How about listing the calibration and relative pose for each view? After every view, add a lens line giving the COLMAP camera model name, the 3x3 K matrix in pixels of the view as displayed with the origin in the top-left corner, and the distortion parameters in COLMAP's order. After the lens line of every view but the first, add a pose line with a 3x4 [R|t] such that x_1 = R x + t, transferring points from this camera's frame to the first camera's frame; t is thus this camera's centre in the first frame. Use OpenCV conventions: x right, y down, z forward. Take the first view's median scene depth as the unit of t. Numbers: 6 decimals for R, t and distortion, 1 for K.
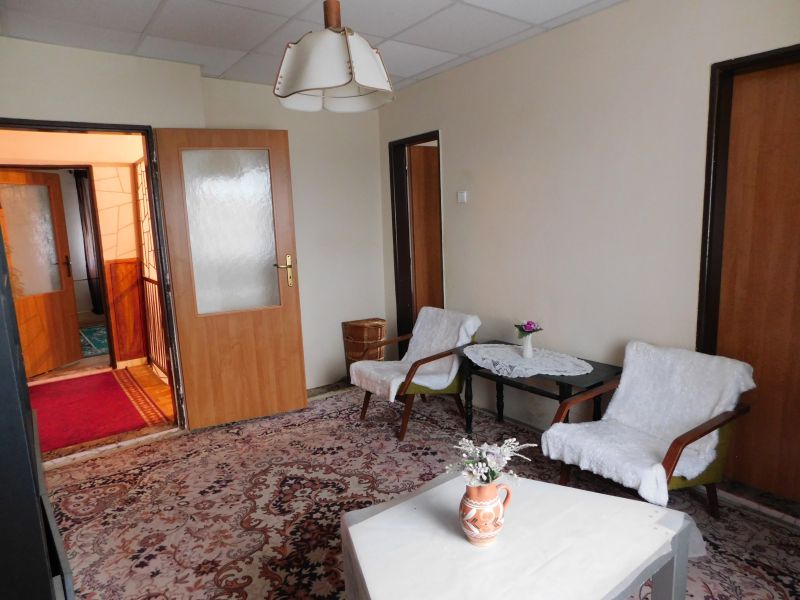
lens RADIAL K [[543.5, 0, 400.0], [0, 543.5, 300.0], [0, 0, 1]] dist [-0.039037, 0.042063]
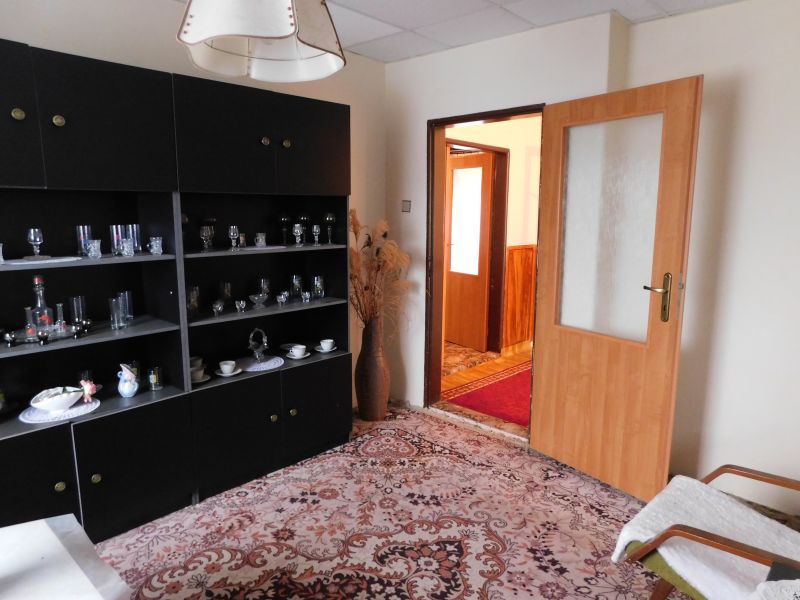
lens RADIAL K [[543.5, 0, 400.0], [0, 543.5, 300.0], [0, 0, 1]] dist [-0.039037, 0.042063]
pose [[0.172290, 0.213216, -0.961694, 0.459757], [-0.175794, 0.967276, 0.182960, -0.144632], [0.969233, 0.137538, 0.204134, 0.699045]]
